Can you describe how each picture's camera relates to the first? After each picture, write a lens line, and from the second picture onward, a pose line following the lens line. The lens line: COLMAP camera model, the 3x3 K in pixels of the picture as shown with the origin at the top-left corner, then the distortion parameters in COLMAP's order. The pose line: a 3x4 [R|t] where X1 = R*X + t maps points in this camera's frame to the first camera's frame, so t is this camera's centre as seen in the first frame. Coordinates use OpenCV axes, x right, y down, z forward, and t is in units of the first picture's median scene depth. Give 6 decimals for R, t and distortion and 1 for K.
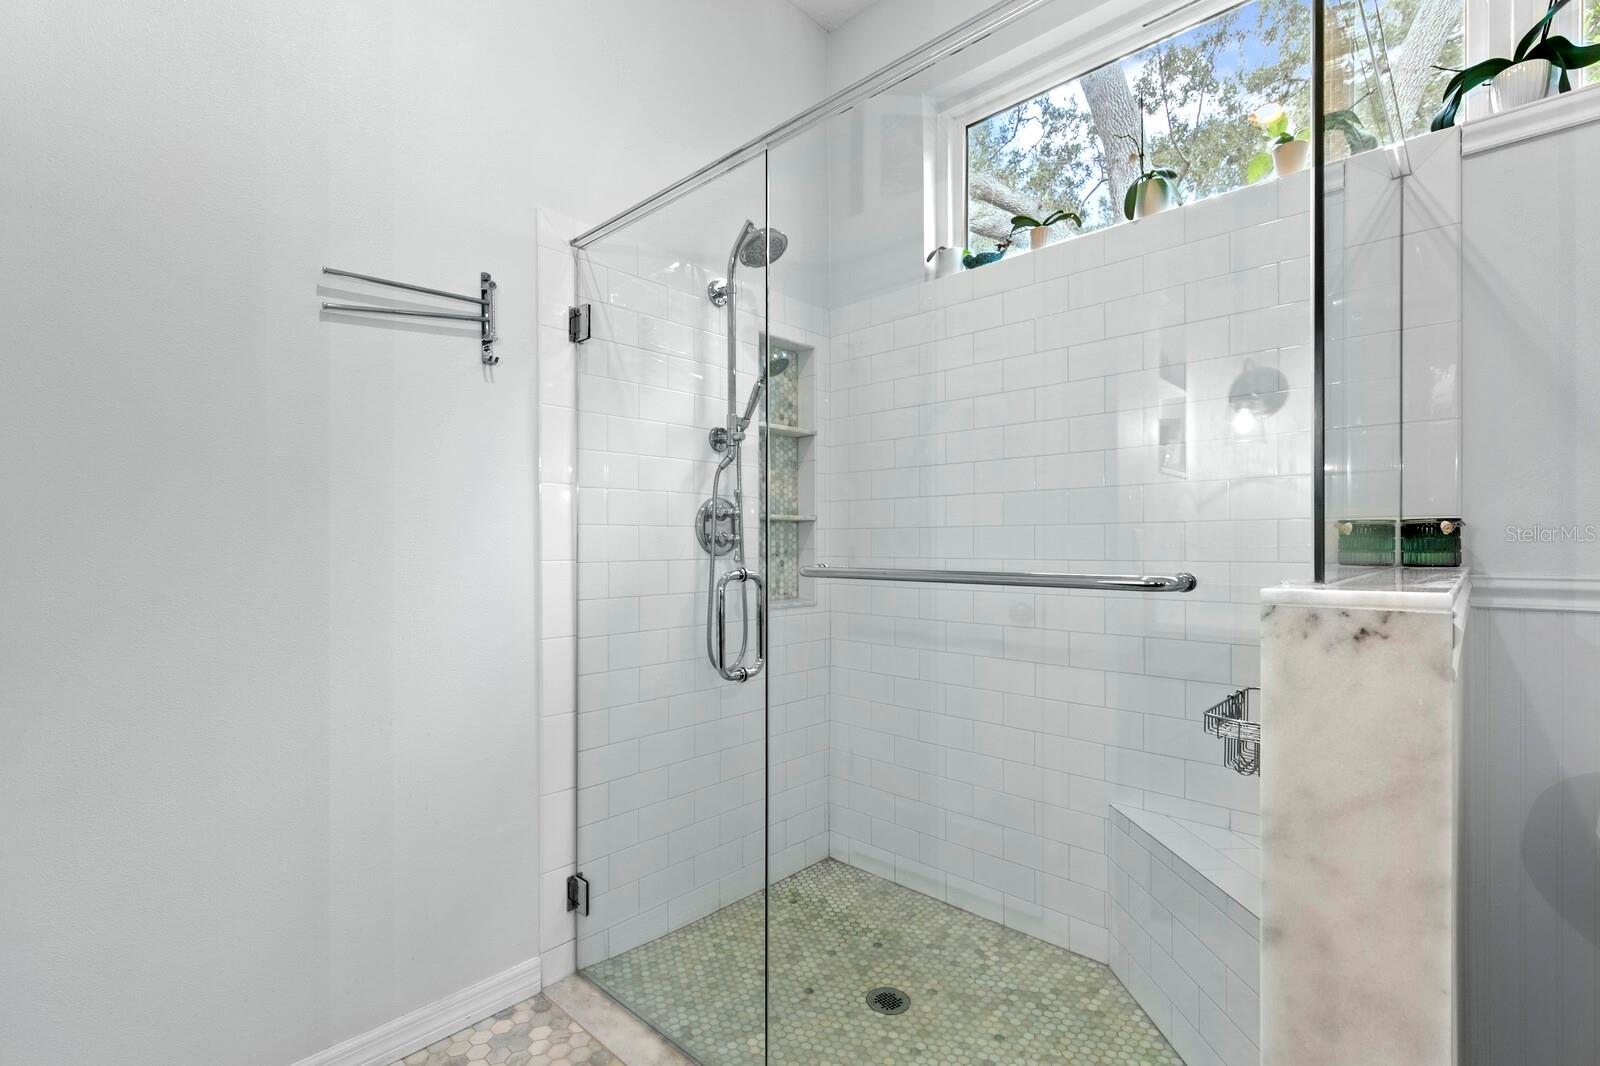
lens RADIAL K [[735.3, 0, 801.9], [0, 735.3, 541.9], [0, 0, 1]] dist [-0.001654, 0.003163]
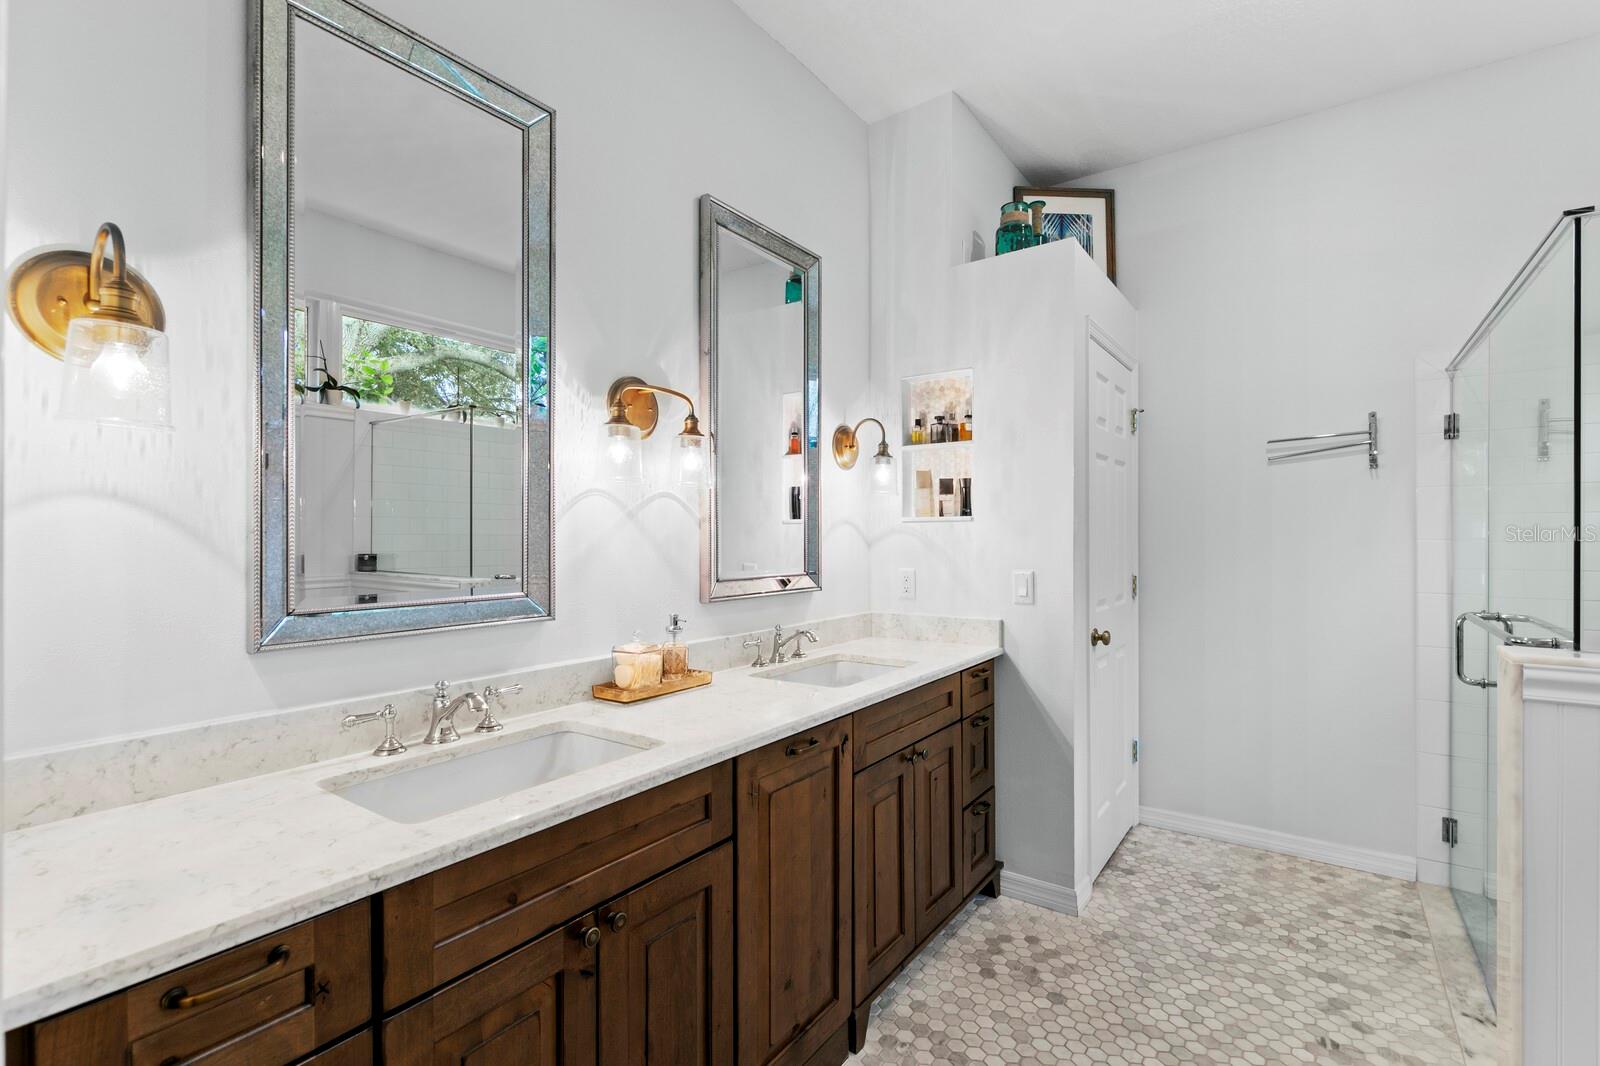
lens RADIAL K [[735.3, 0, 803.2], [0, 735.3, 536.2], [0, 0, 1]] dist [-0.001654, 0.003163]
pose [[0.132161, 0.001455, -0.991227, 1.039554], [0.000924, 0.999998, 0.001591, -0.101714], [0.991228, -0.001127, 0.132160, -0.465572]]
